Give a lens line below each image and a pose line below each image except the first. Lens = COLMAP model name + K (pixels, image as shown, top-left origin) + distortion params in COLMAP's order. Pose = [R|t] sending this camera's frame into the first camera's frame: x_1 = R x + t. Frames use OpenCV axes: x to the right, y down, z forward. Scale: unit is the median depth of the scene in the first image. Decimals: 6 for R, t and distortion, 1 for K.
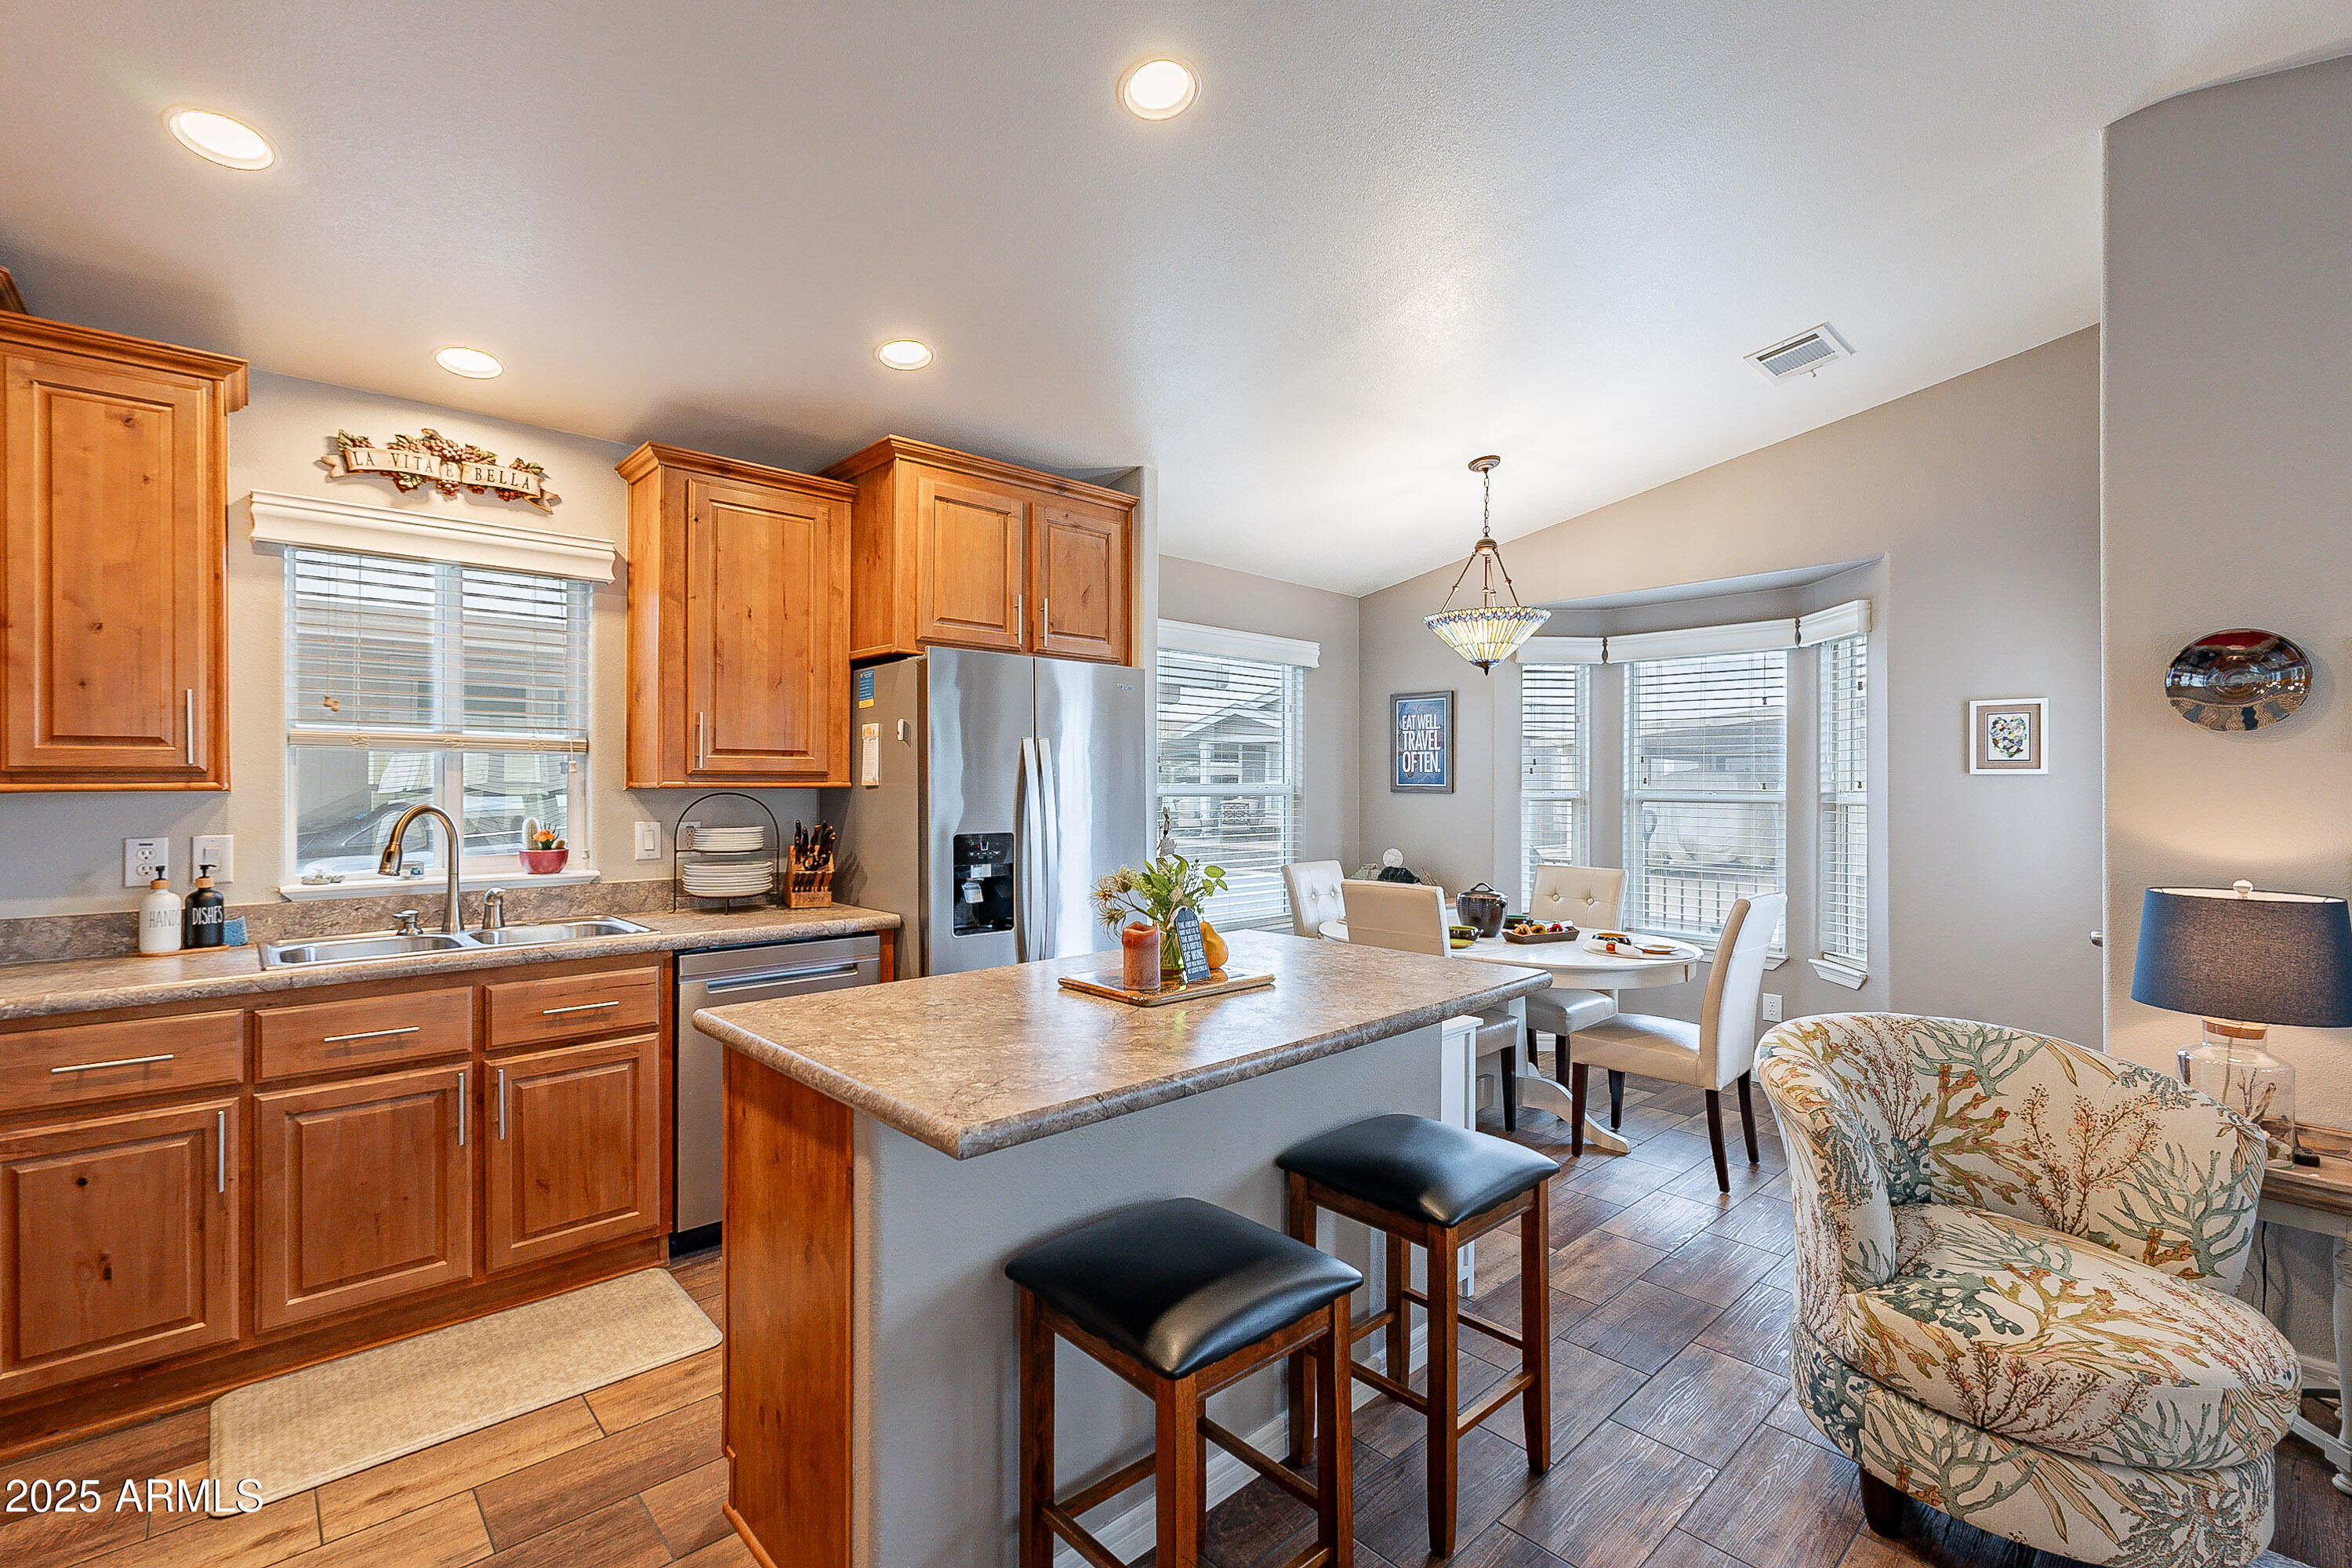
lens RADIAL K [[1037.7, 0, 1168.8], [0, 1037.7, 779.3], [0, 0, 1]] dist [0.000775, 0.001176]
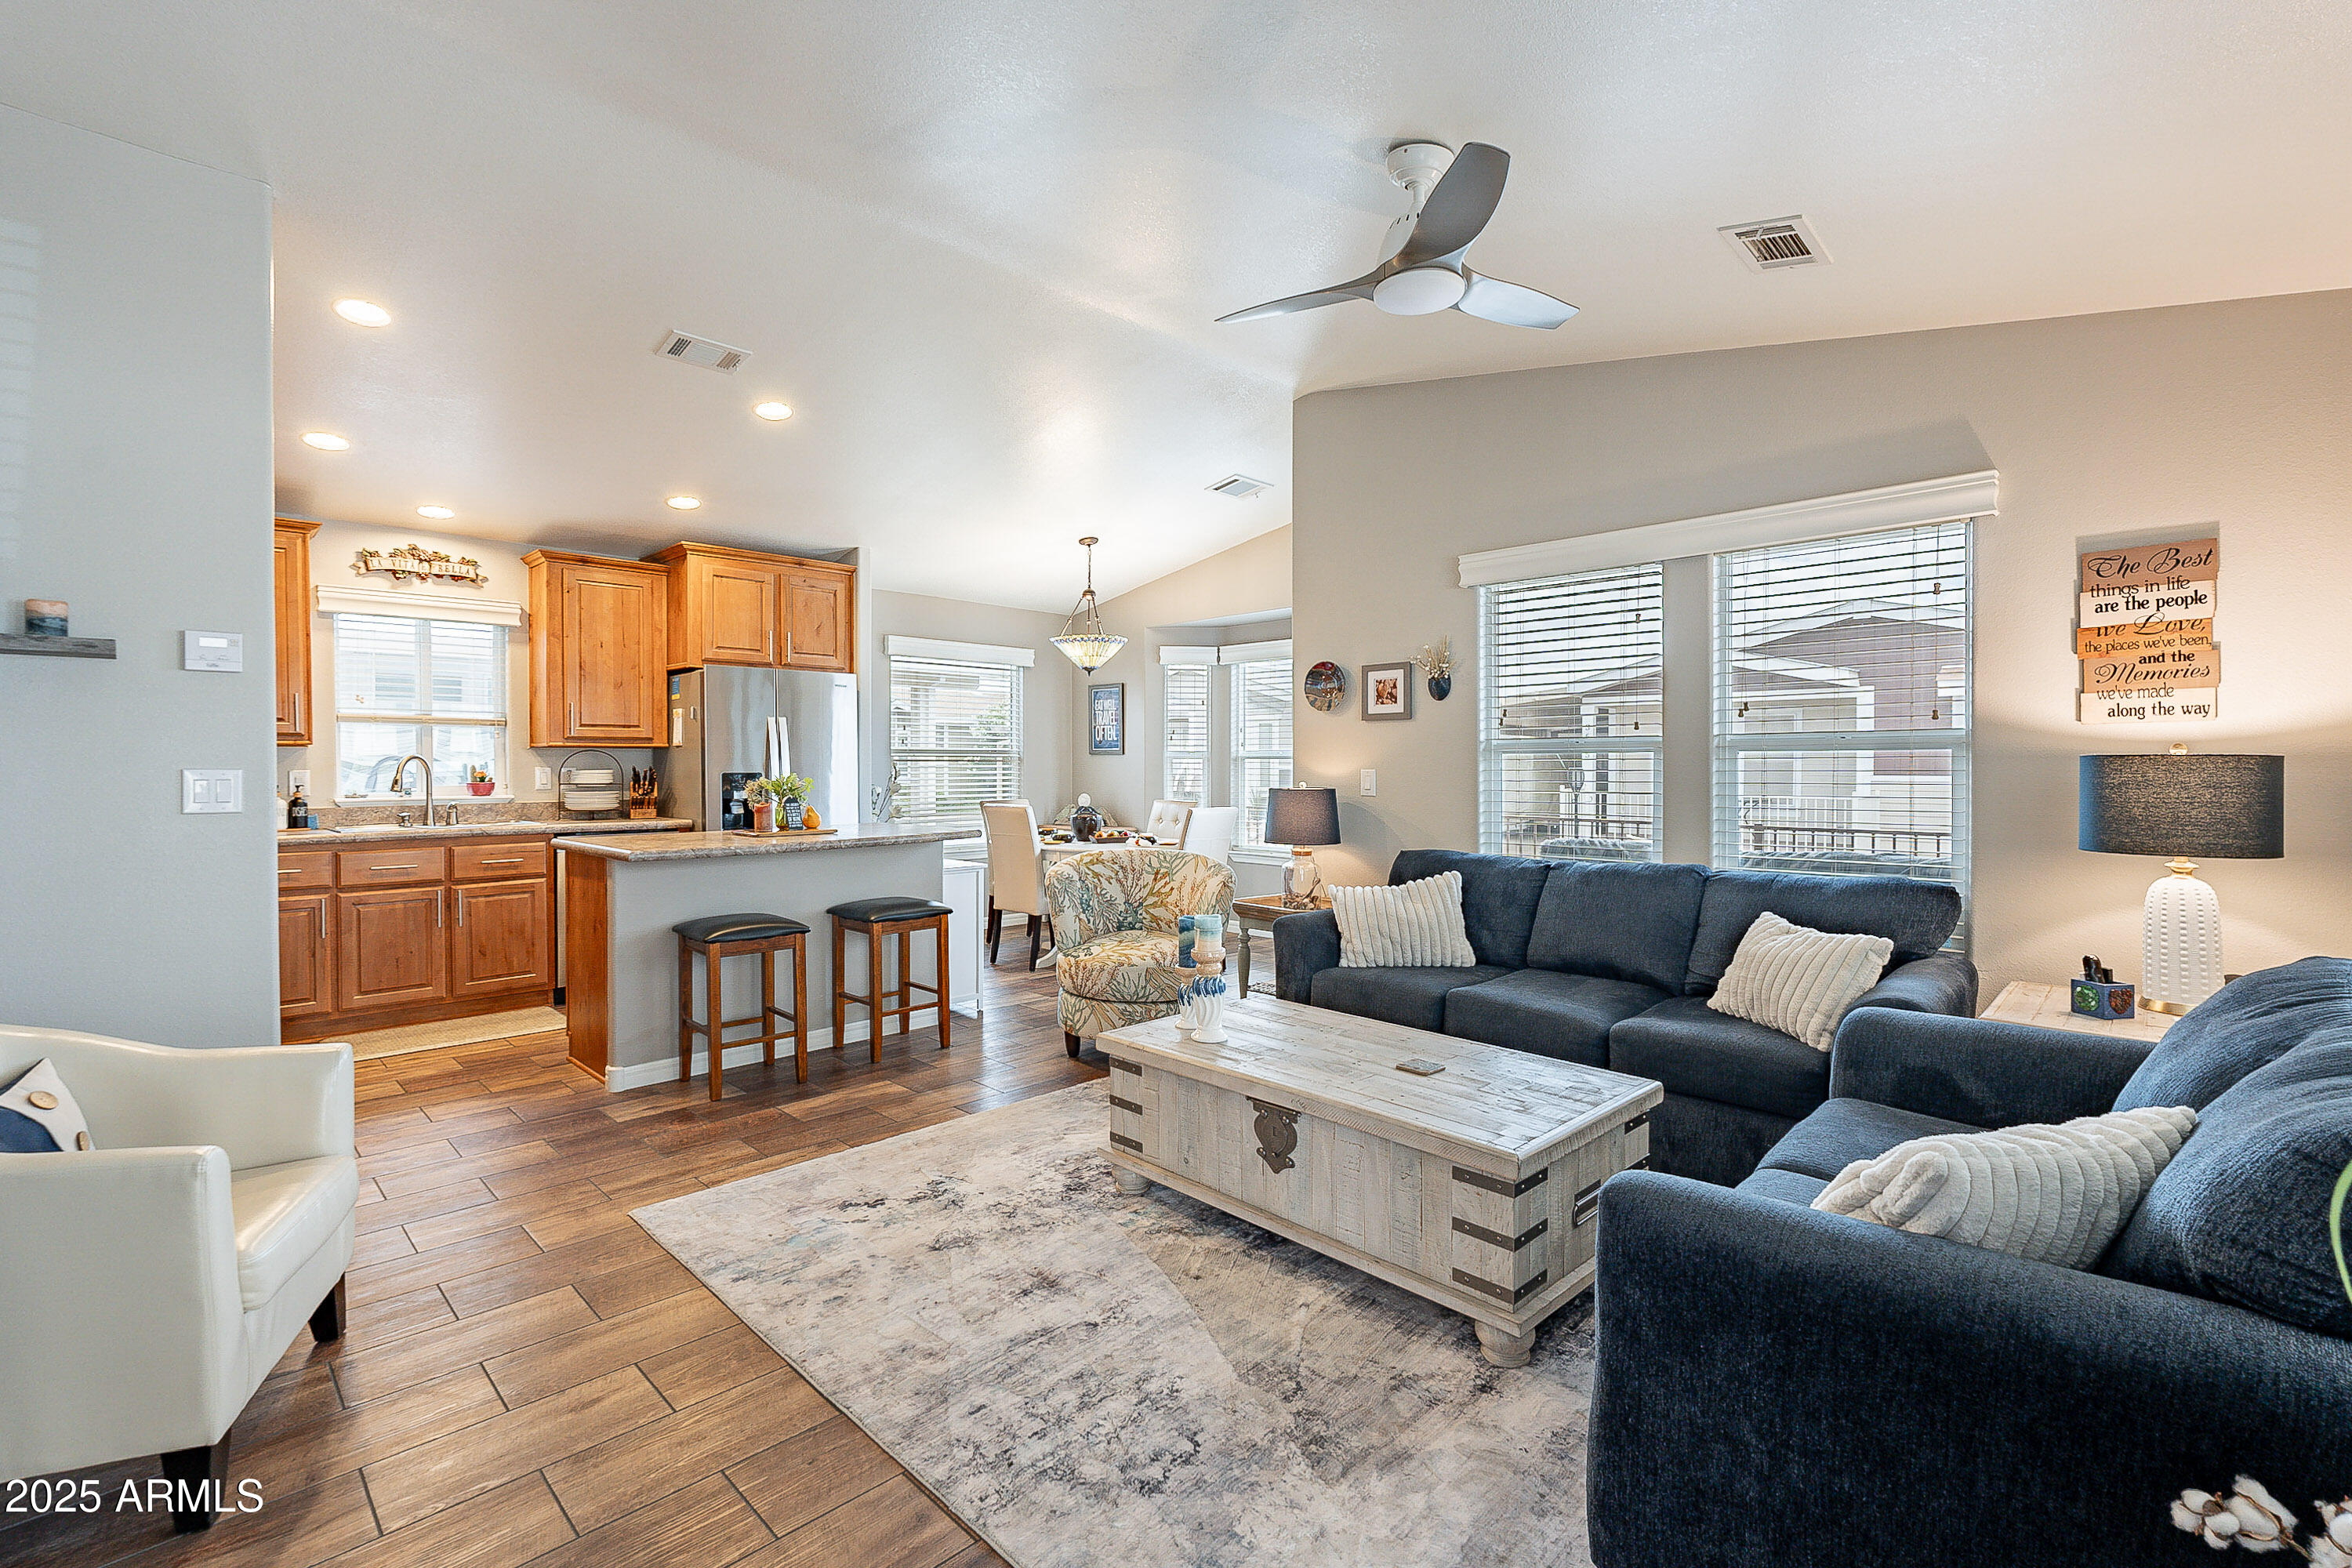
lens RADIAL K [[1037.7, 0, 1154.1], [0, 1037.7, 774.7], [0, 0, 1]] dist [0.000775, 0.001176]
pose [[0.999464, -0.005448, 0.032272, 0.447604], [0.005003, 0.999892, 0.013830, 0.035491], [-0.032344, -0.013661, 0.999383, -0.739007]]
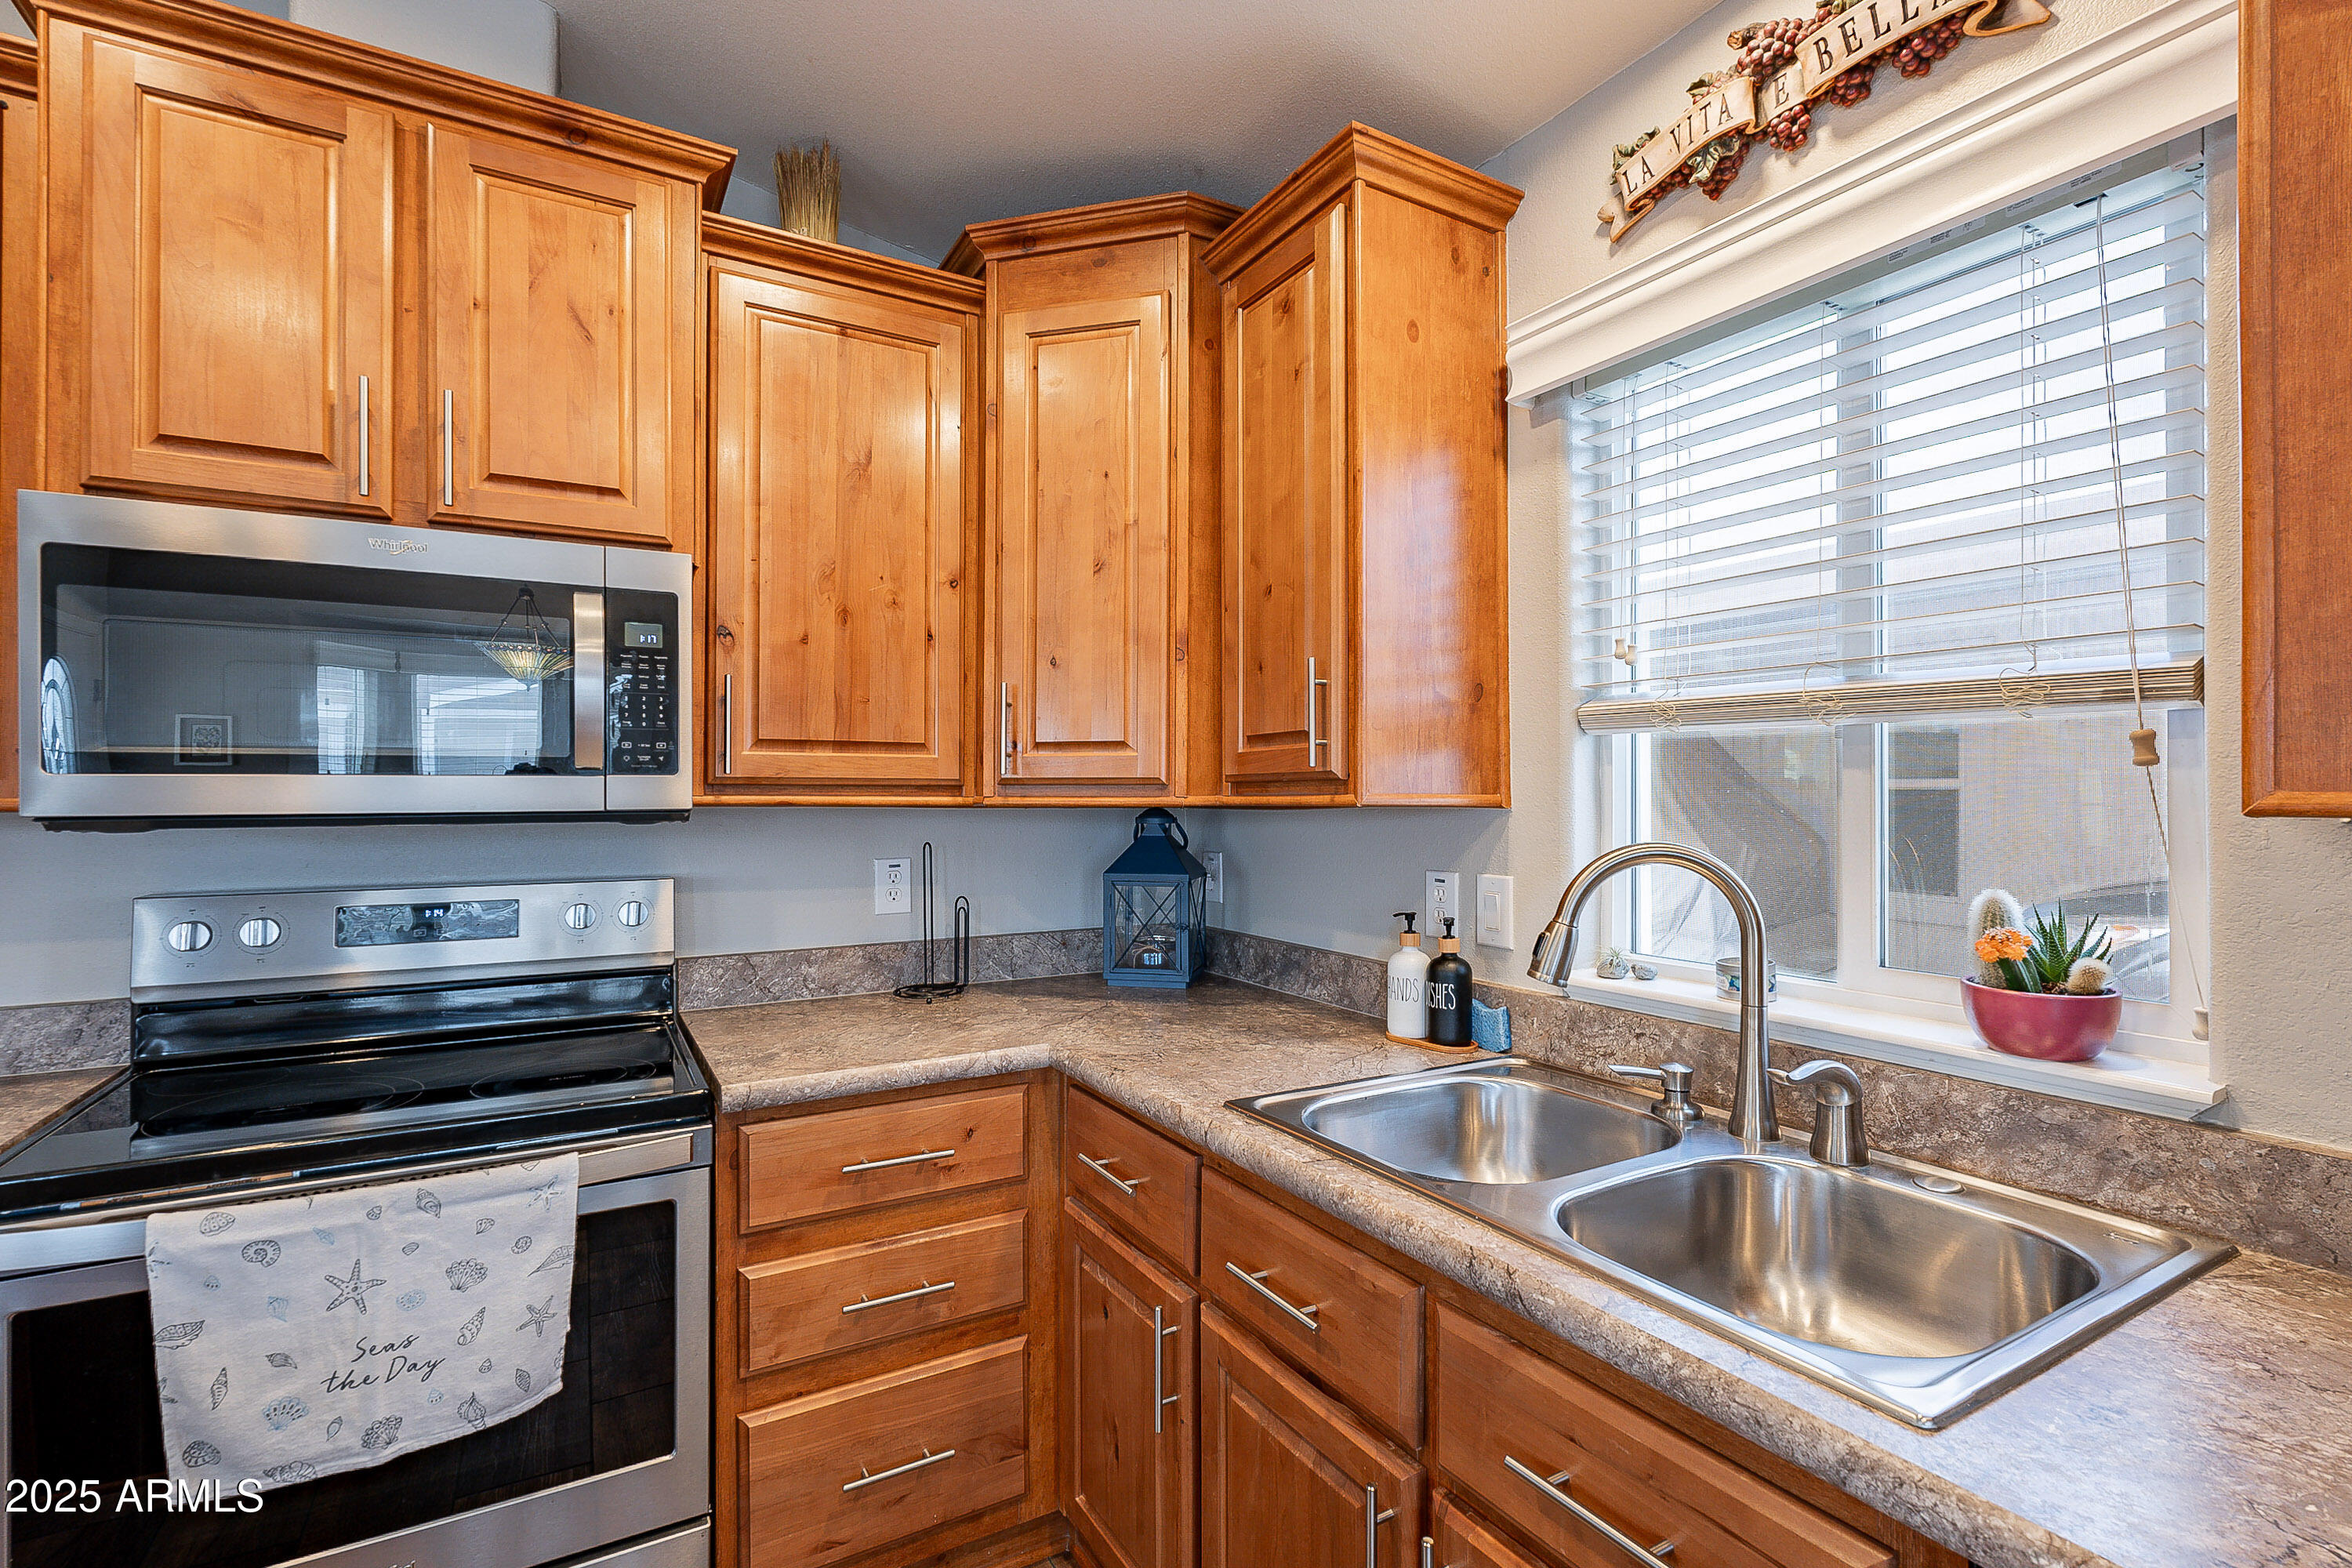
lens RADIAL K [[1037.7, 0, 1162.5], [0, 1037.7, 793.5], [0, 0, 1]] dist [0.000775, 0.001176]
pose [[-0.220010, -0.008459, -0.975461, -0.189854], [0.000856, 0.999960, -0.008864, 0.006233], [0.975497, -0.002785, -0.219994, 0.761608]]
